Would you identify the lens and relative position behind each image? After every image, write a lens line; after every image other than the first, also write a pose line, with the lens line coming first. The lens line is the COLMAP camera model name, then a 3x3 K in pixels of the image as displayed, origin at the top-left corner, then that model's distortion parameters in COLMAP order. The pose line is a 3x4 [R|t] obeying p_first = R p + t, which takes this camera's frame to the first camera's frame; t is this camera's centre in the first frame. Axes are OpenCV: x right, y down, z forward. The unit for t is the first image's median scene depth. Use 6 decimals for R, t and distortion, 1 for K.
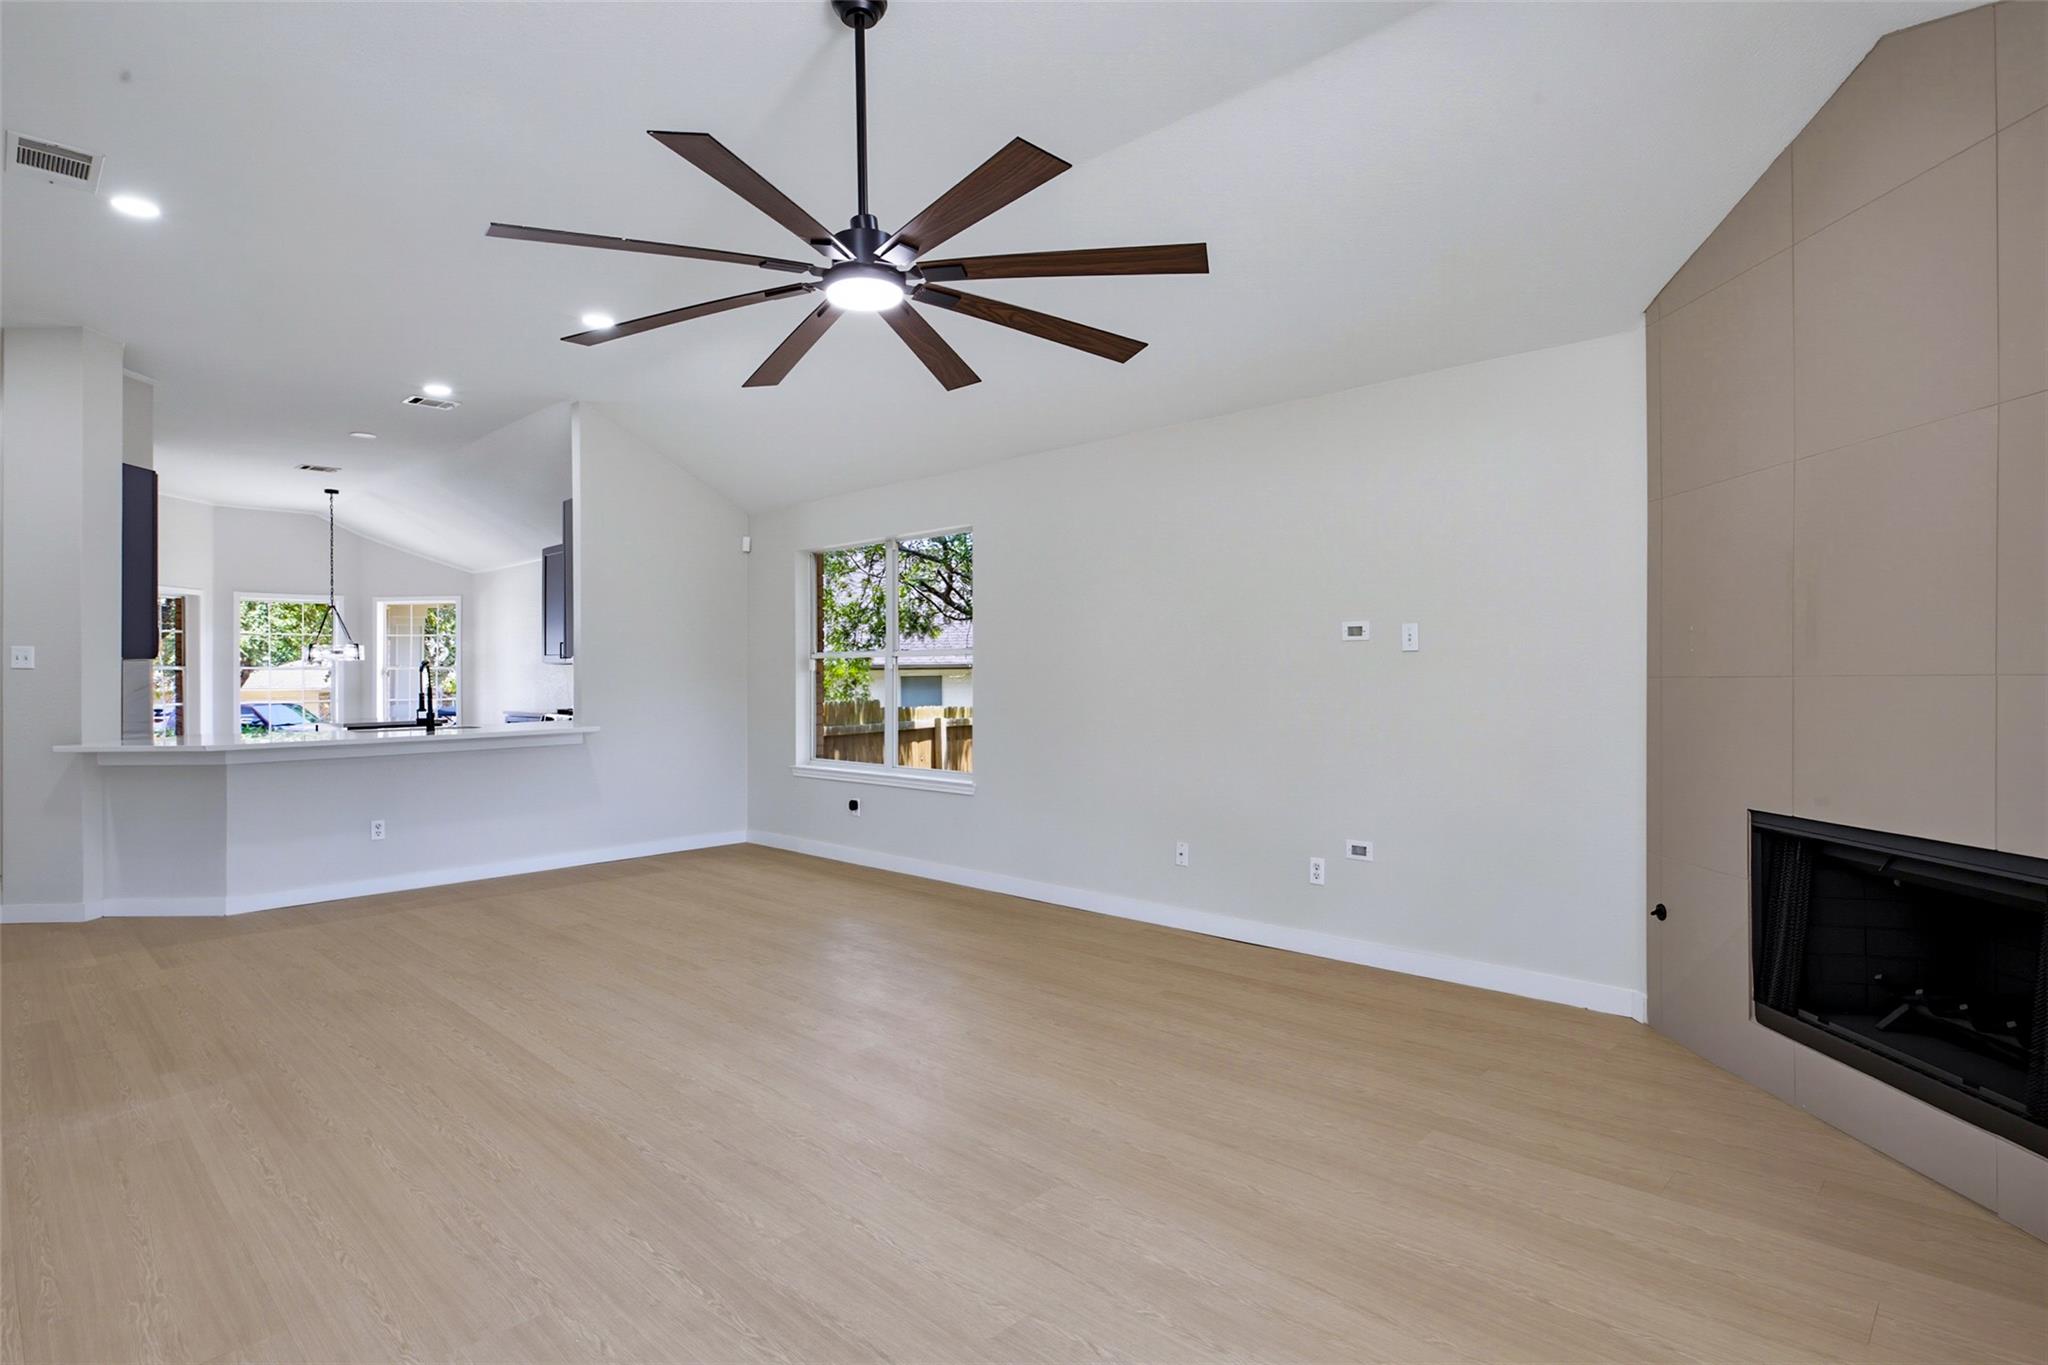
lens RADIAL K [[1046.6, 0, 1021.7], [0, 1046.6, 676.9], [0, 0, 1]] dist [-0.013575, -0.000330]
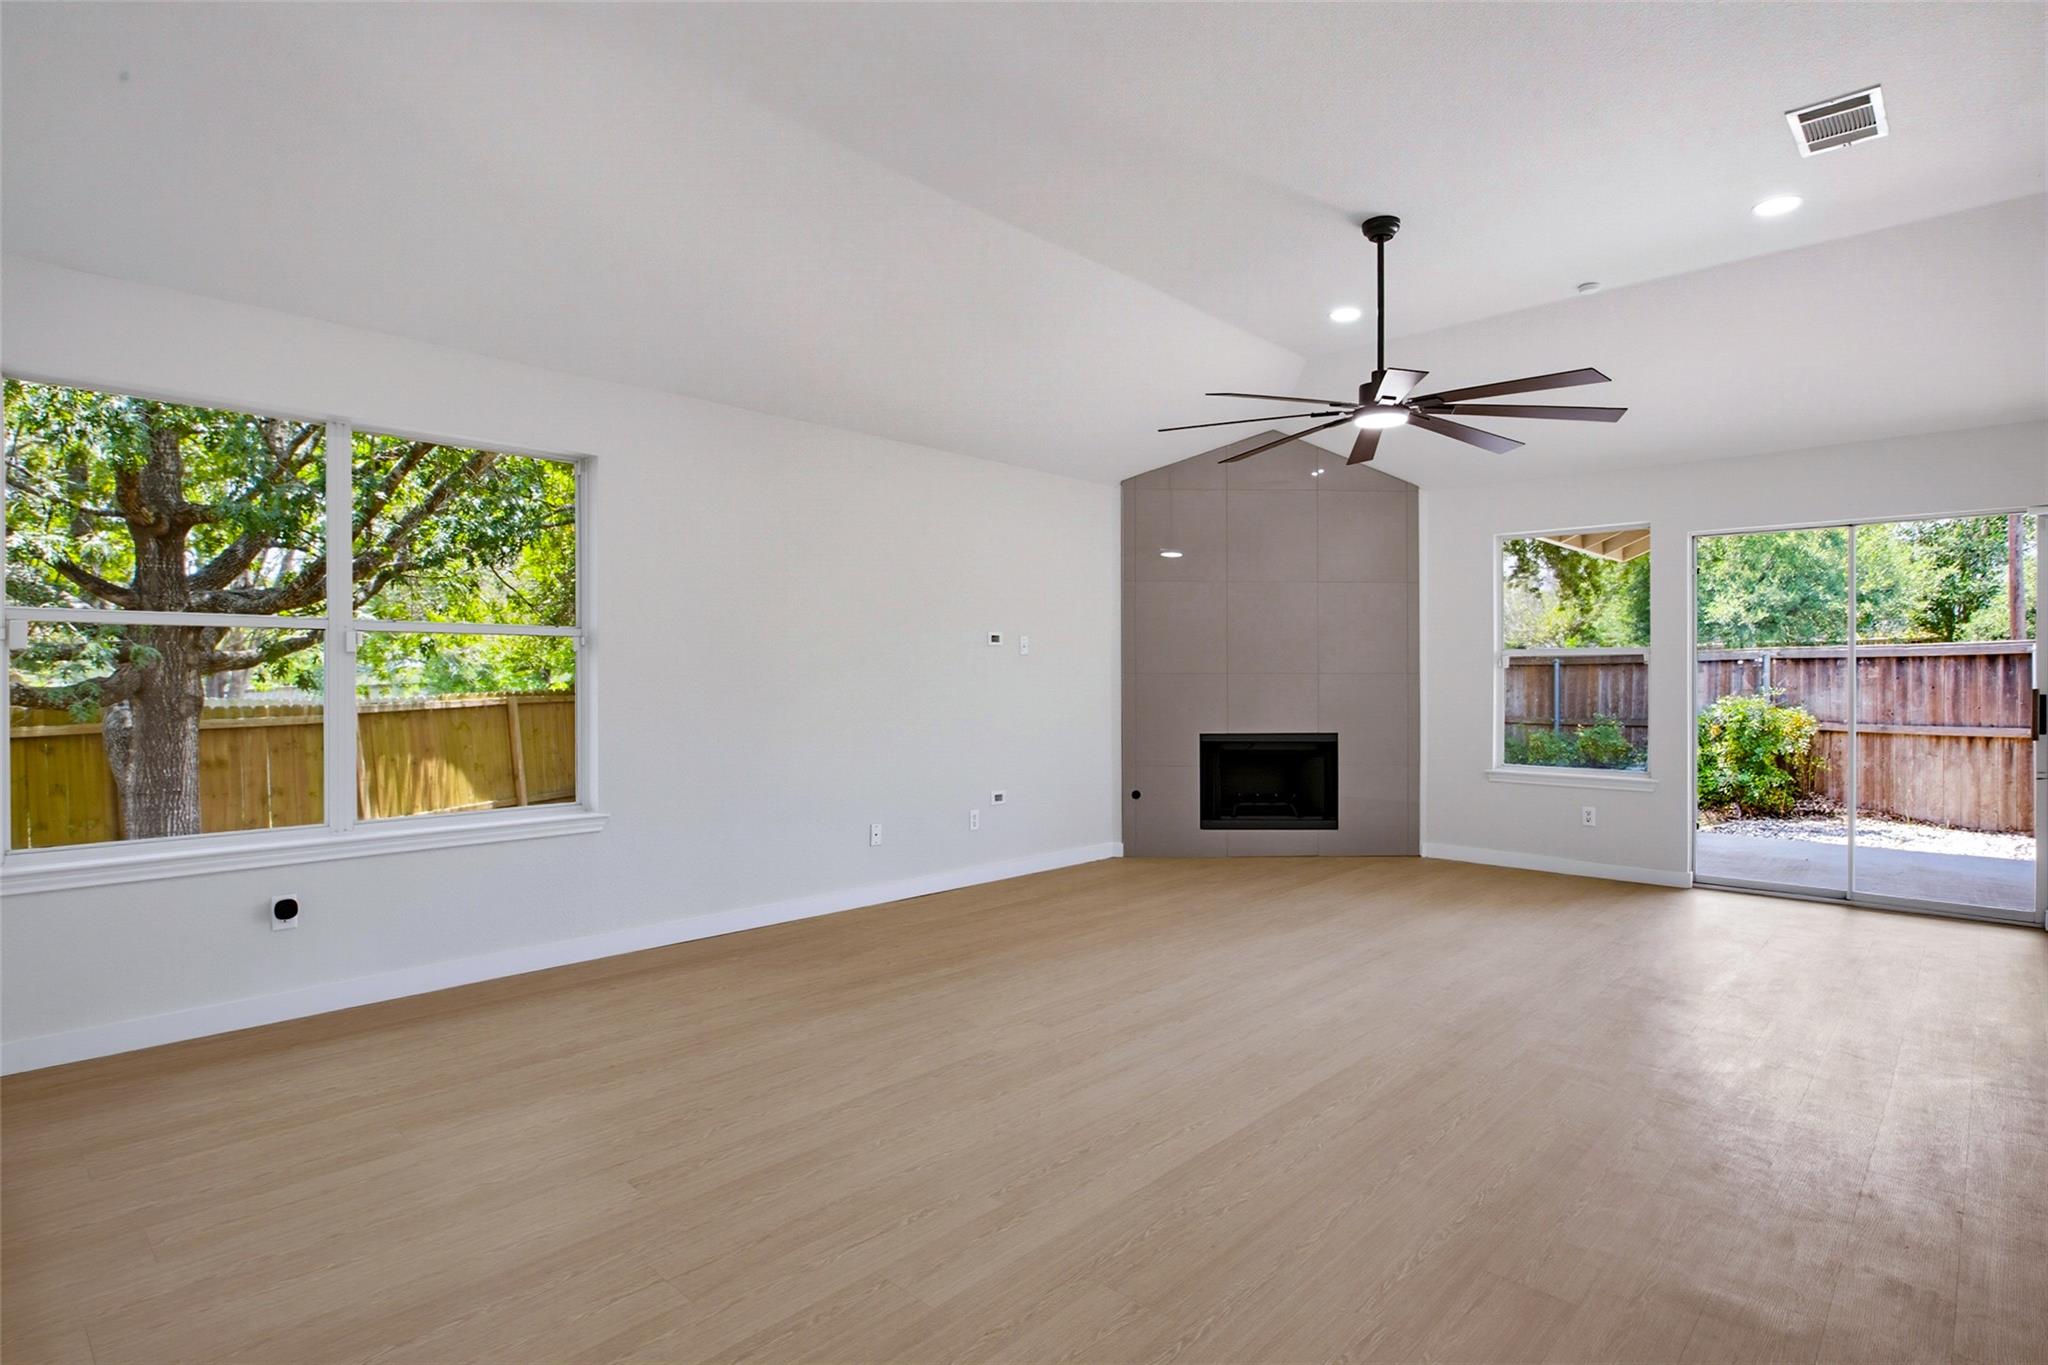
lens RADIAL K [[1048.6, 0, 1047.8], [0, 1048.6, 681.0], [0, 0, 1]] dist [0.000577, 0.000859]
pose [[-0.029945, -0.000798, 0.999551, -1.521756], [-0.003920, 0.999992, 0.000681, 0.015045], [-0.999544, -0.003898, -0.029948, 1.390898]]
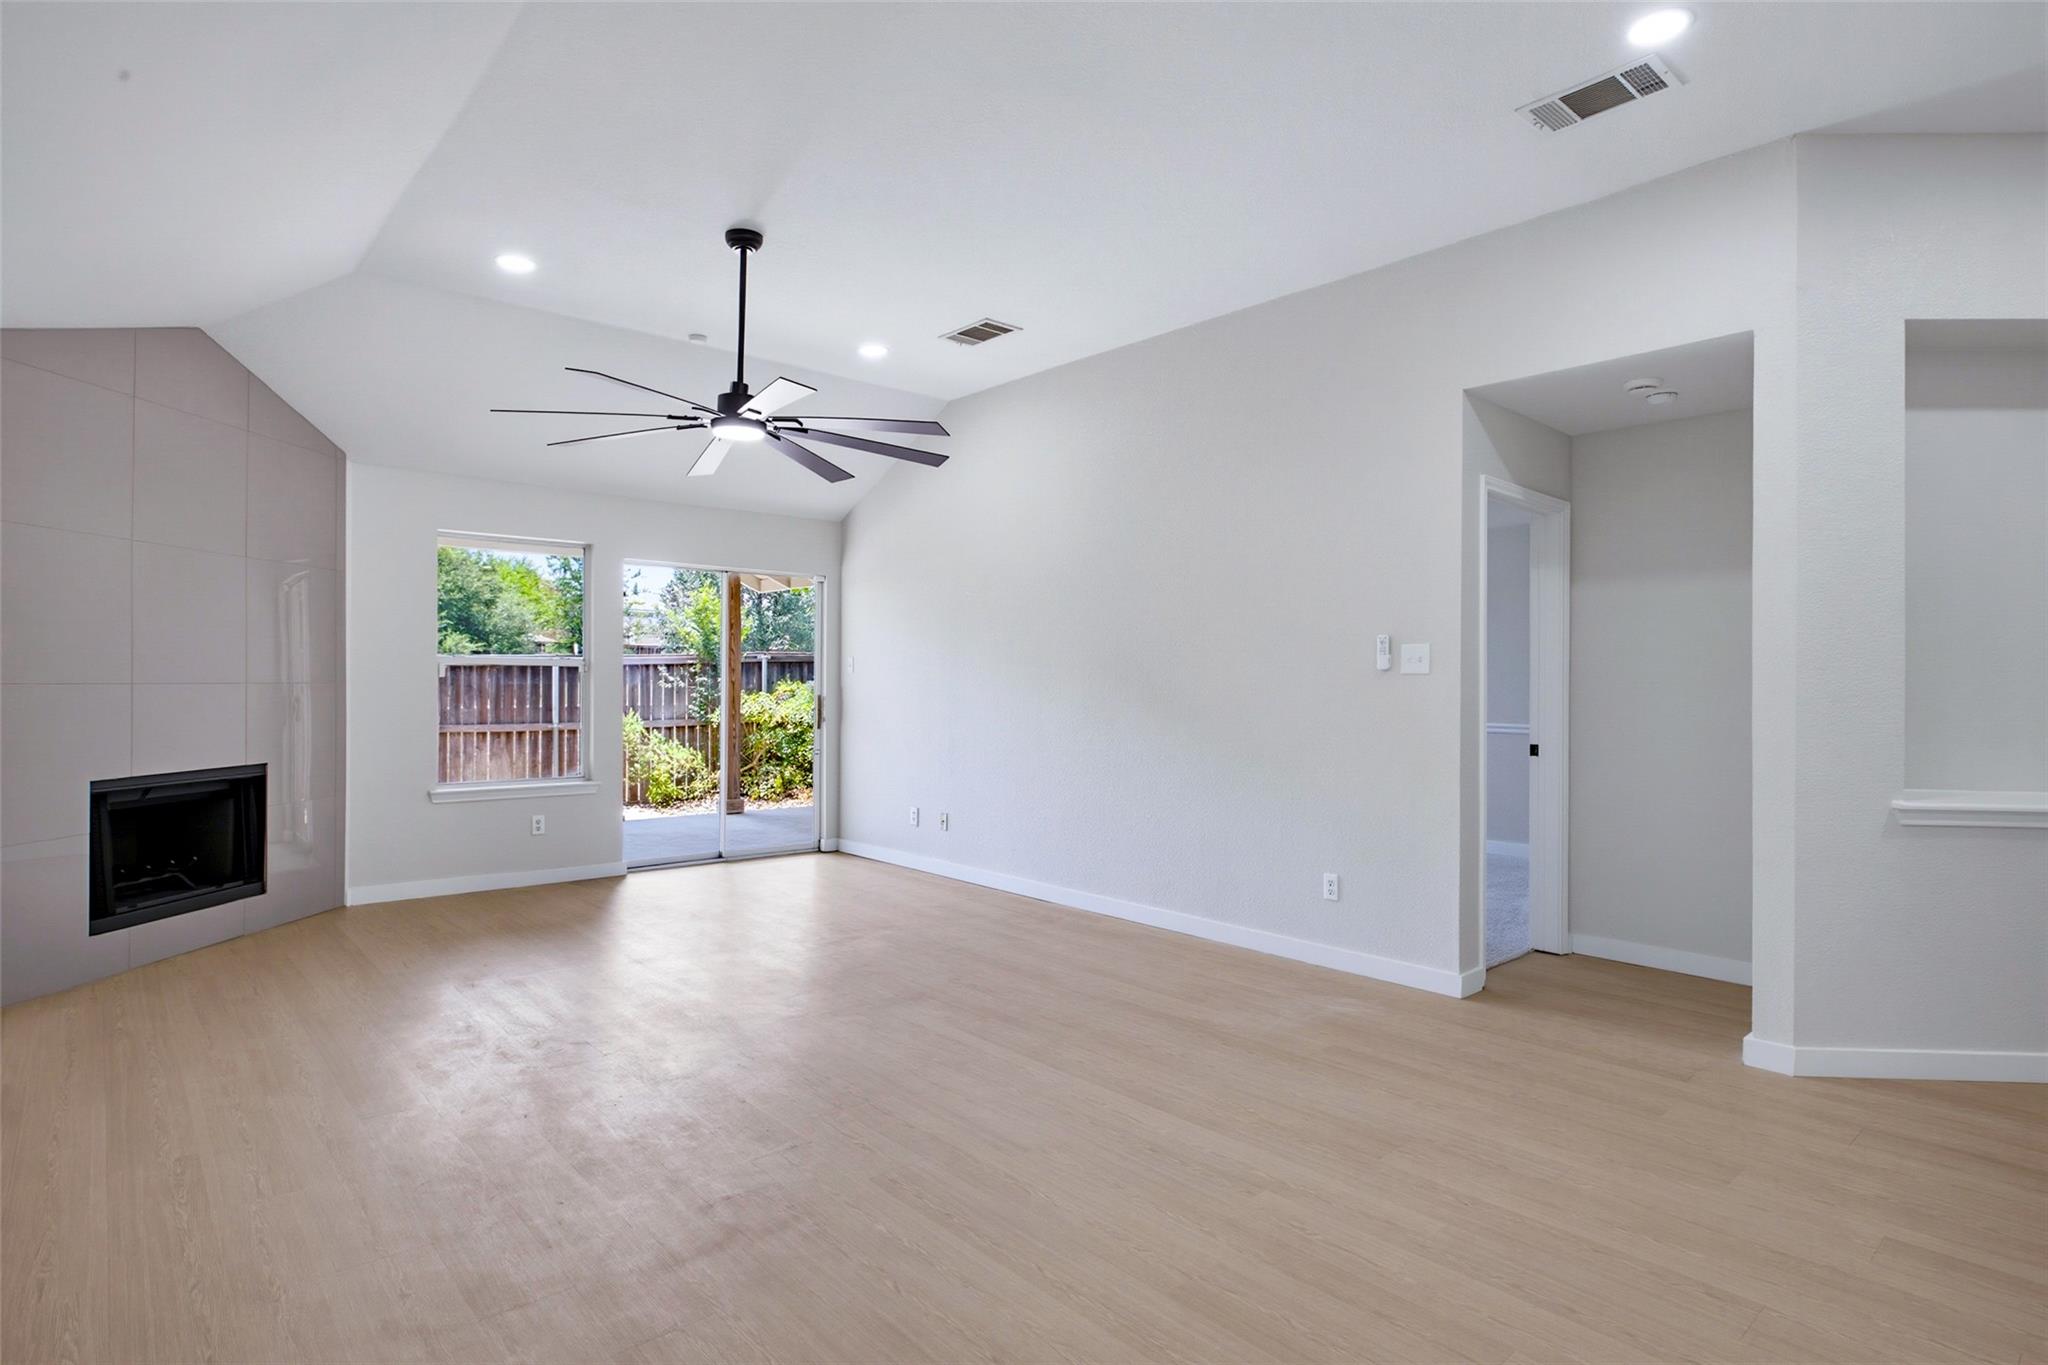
lens RADIAL K [[1046.6, 0, 1021.7], [0, 1046.6, 676.9], [0, 0, 1]] dist [-0.013575, -0.000330]
pose [[-0.996903, -0.000776, 0.078638, -0.614351], [-0.001449, 0.999963, -0.008504, 0.001127], [-0.078628, -0.008592, -0.996867, 2.249641]]
